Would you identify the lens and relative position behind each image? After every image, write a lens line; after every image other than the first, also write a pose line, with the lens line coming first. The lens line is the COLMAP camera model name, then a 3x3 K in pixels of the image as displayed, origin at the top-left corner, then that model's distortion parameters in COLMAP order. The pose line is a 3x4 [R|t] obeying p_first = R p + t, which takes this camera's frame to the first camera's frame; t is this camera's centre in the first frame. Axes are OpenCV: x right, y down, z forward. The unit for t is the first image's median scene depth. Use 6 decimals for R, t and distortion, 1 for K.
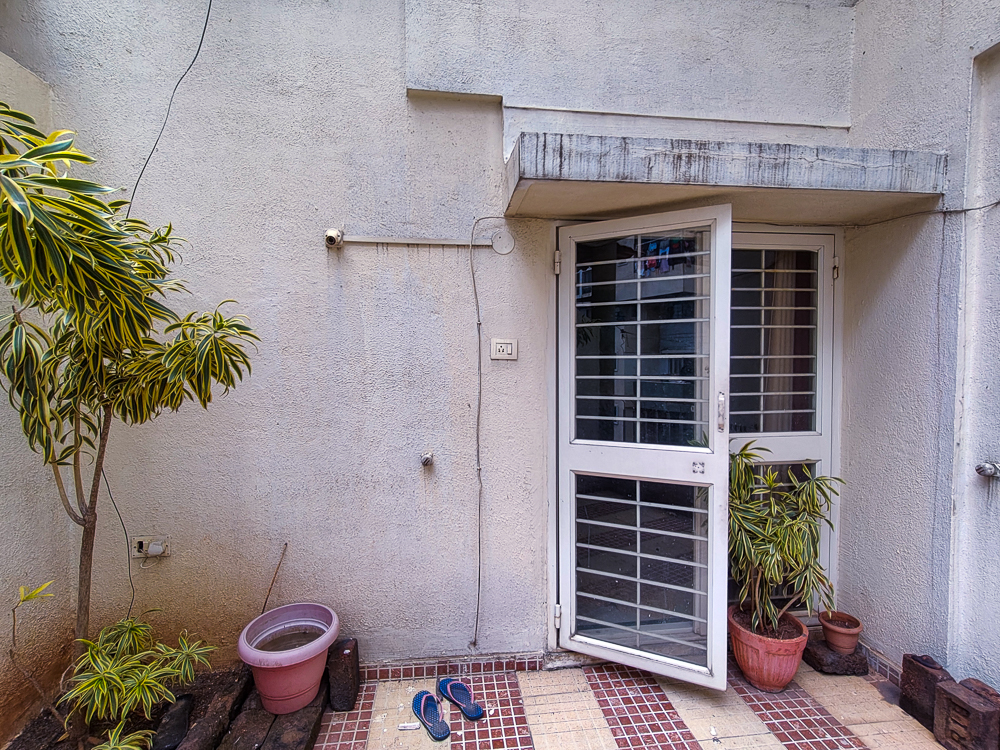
lens RADIAL K [[470.6, 0, 498.0], [0, 470.6, 374.6], [0, 0, 1]] dist [0.003075, -0.000134]
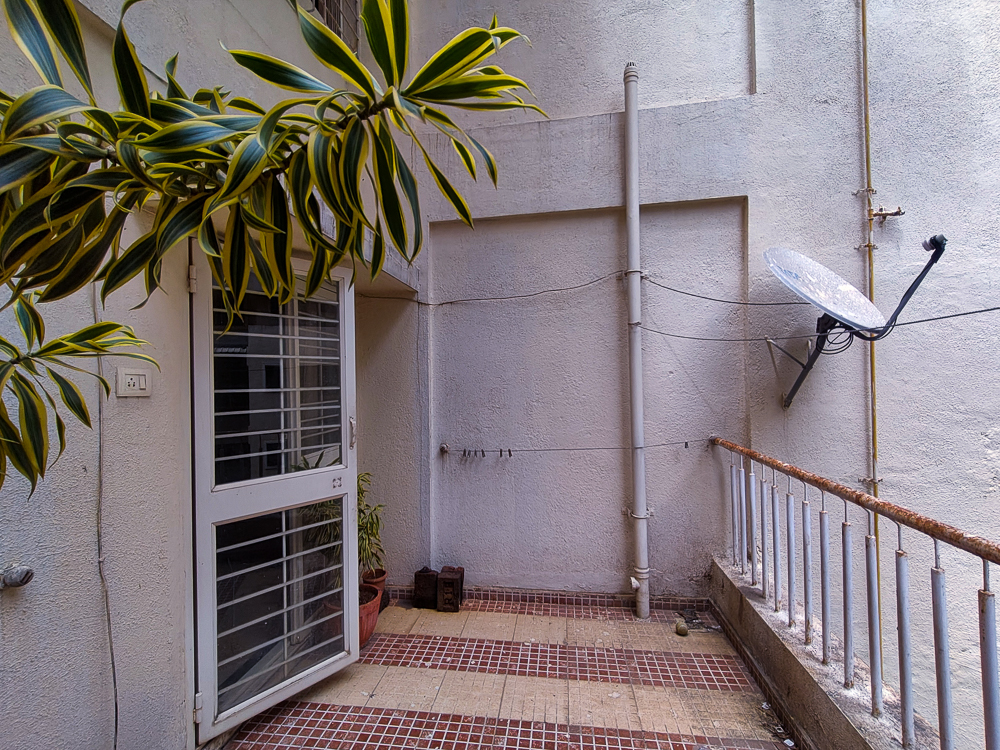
lens RADIAL K [[470.6, 0, 499.3], [0, 470.6, 375.1], [0, 0, 1]] dist [0.003075, -0.000134]
pose [[0.249466, 0.010925, 0.968322, -0.574137], [0.042470, 0.998851, -0.022211, -0.026280], [-0.967452, 0.046666, 0.248716, 0.277574]]
